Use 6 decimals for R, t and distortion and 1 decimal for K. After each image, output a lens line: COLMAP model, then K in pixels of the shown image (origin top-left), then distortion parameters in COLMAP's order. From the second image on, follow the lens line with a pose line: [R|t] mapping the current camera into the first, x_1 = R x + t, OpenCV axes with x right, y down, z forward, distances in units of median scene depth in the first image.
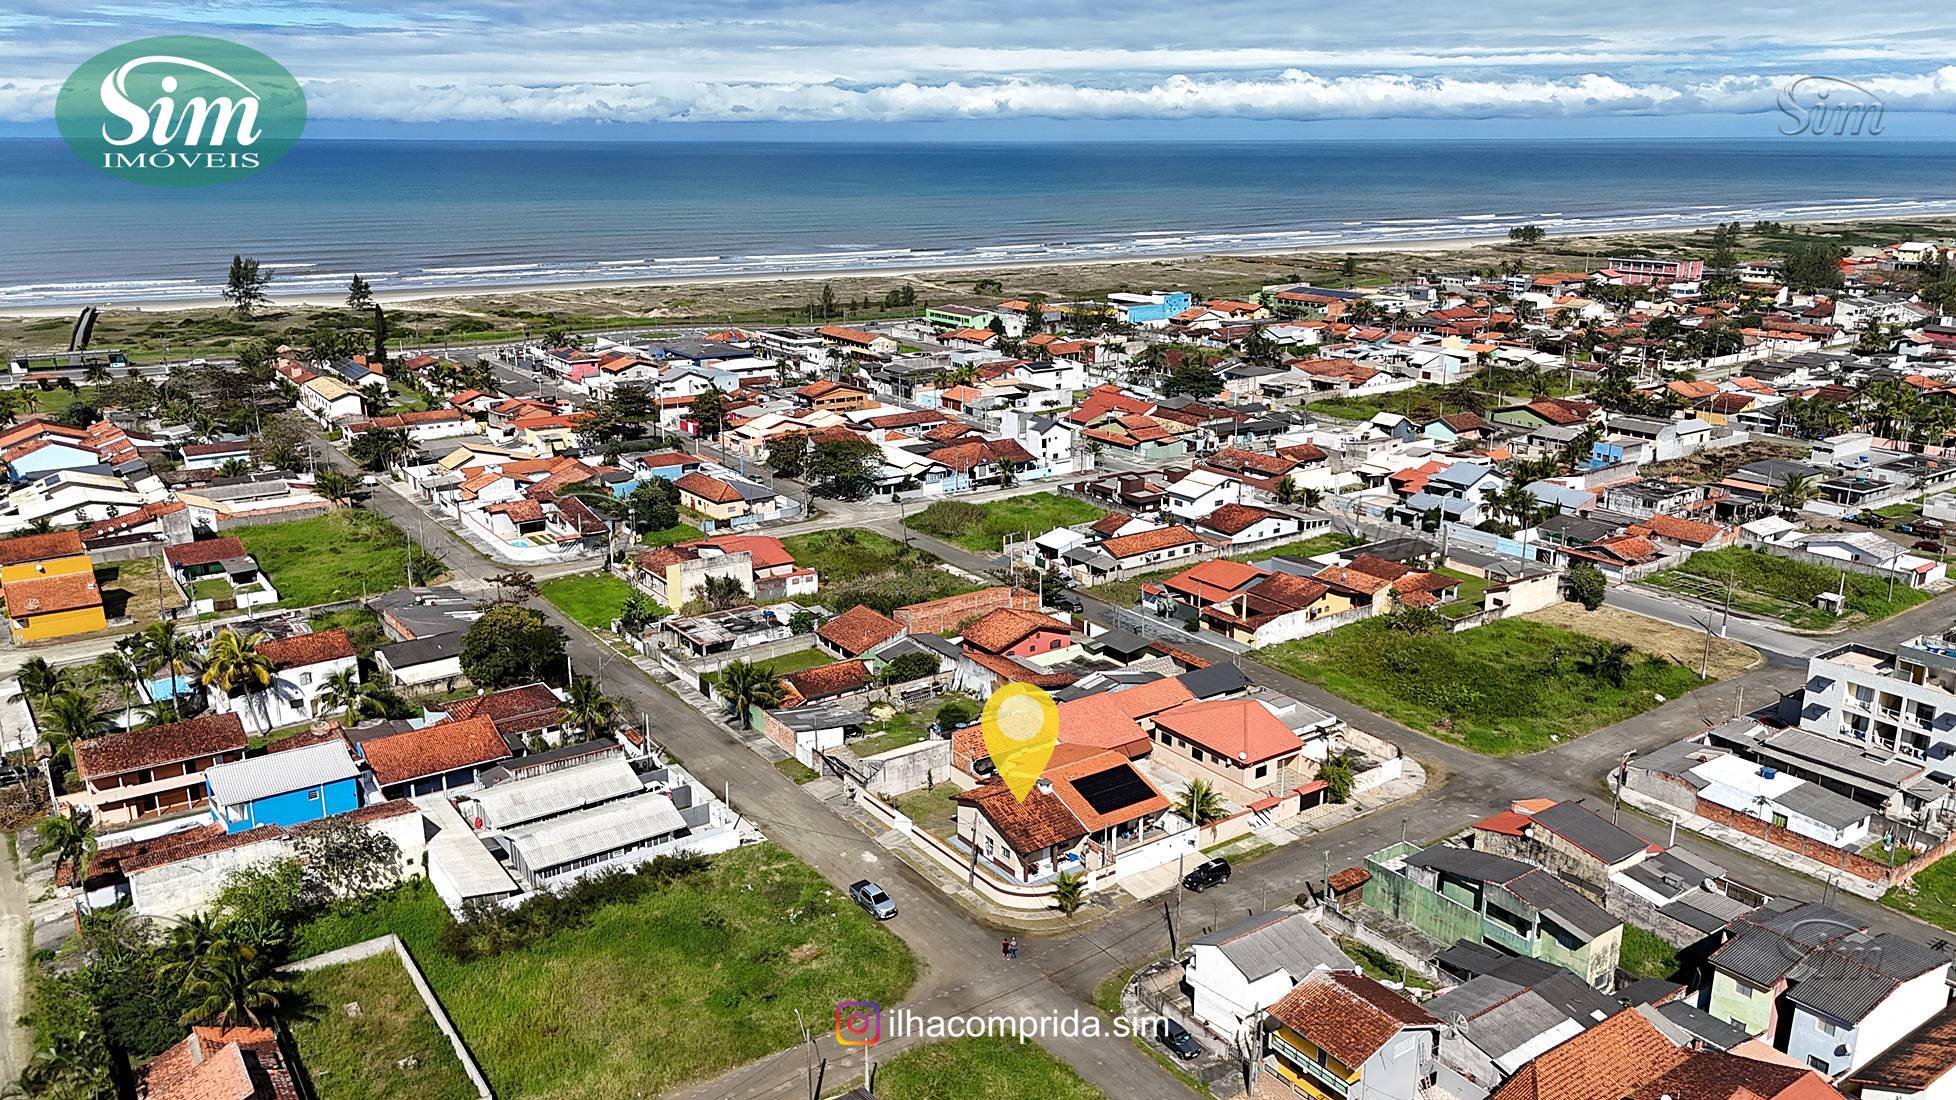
lens RADIAL K [[1435.7, 0, 972.7], [0, 1435.7, 542.1], [0, 0, 1]] dist [0.046435, -0.032359]
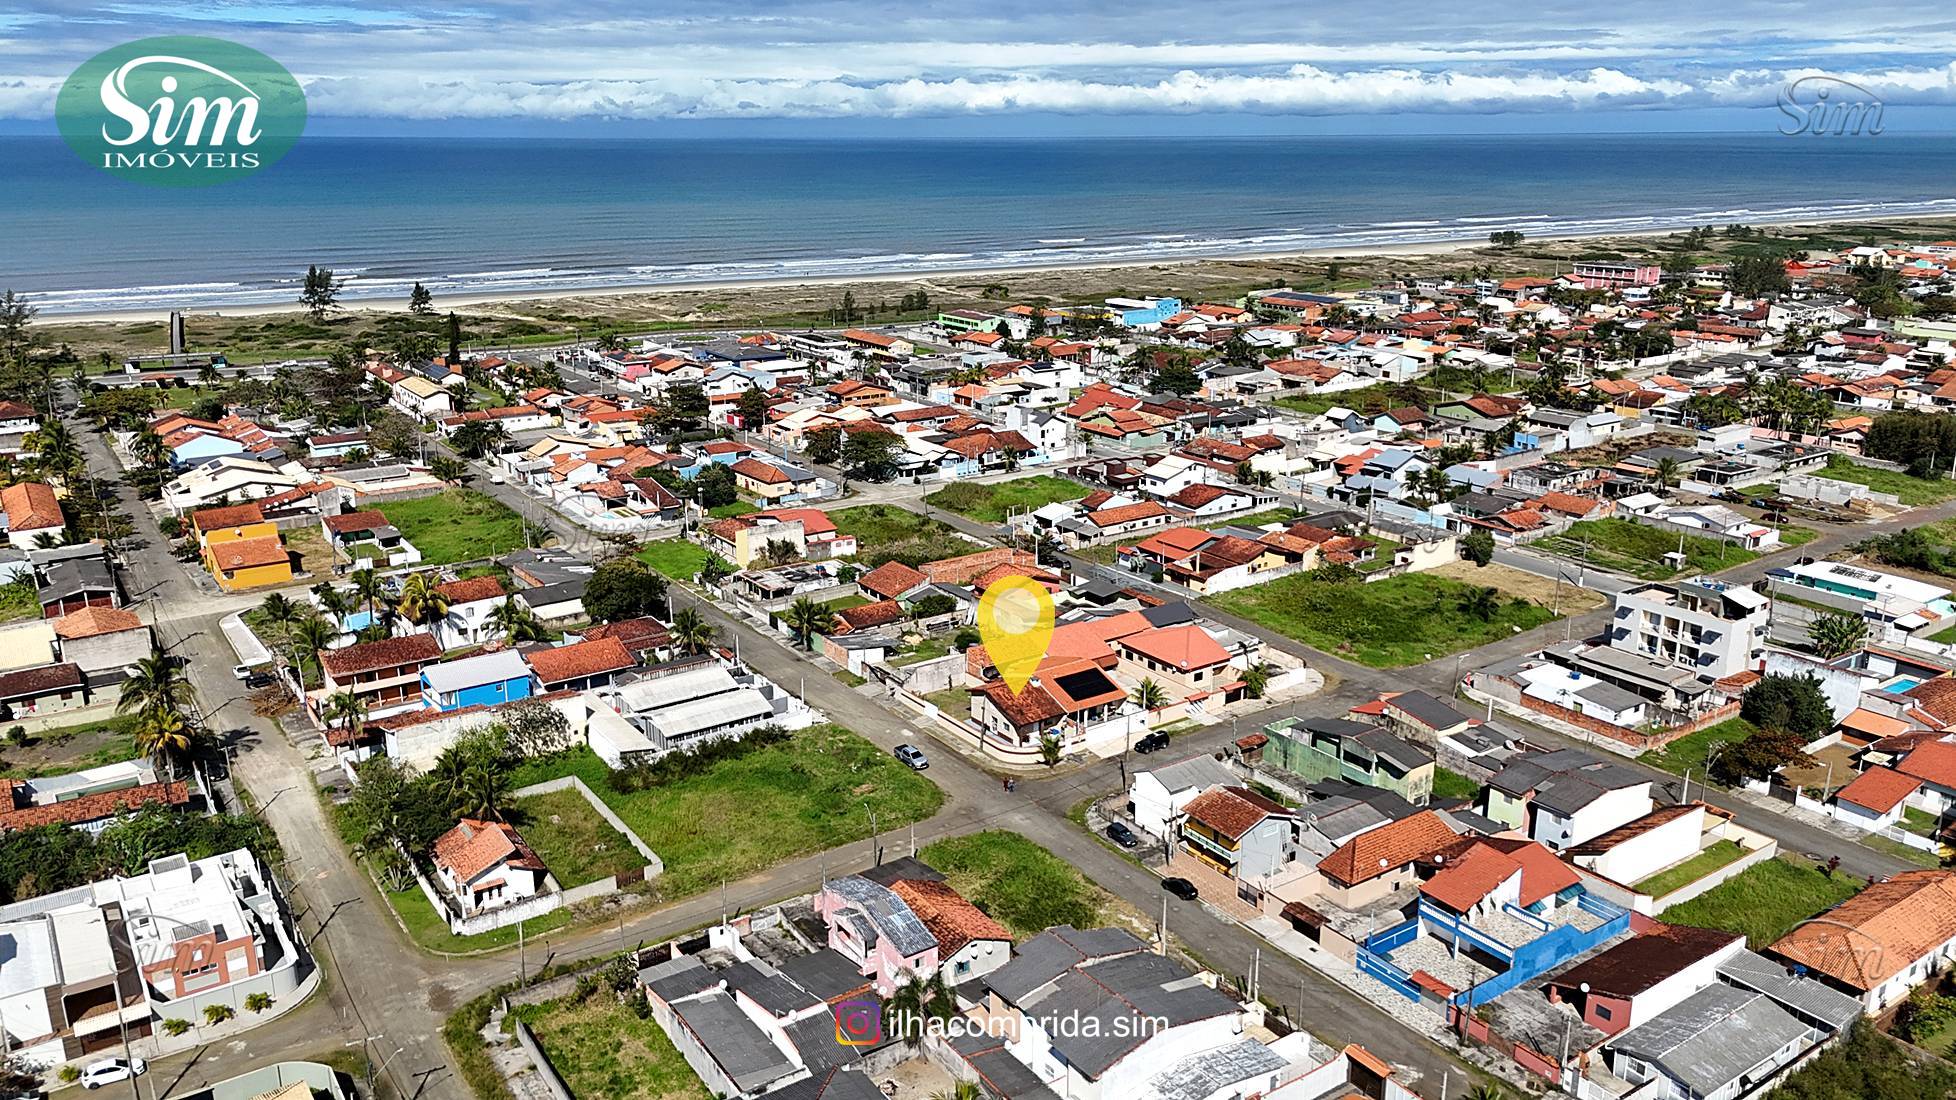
lens RADIAL K [[1435.7, 0, 983.9], [0, 1435.7, 558.8], [0, 0, 1]] dist [0.046435, -0.032359]
pose [[0.999997, -0.001237, 0.002027, -0.000642], [0.001209, 0.999902, 0.013949, 0.017686], [-0.002044, -0.013946, 0.999901, -0.184100]]
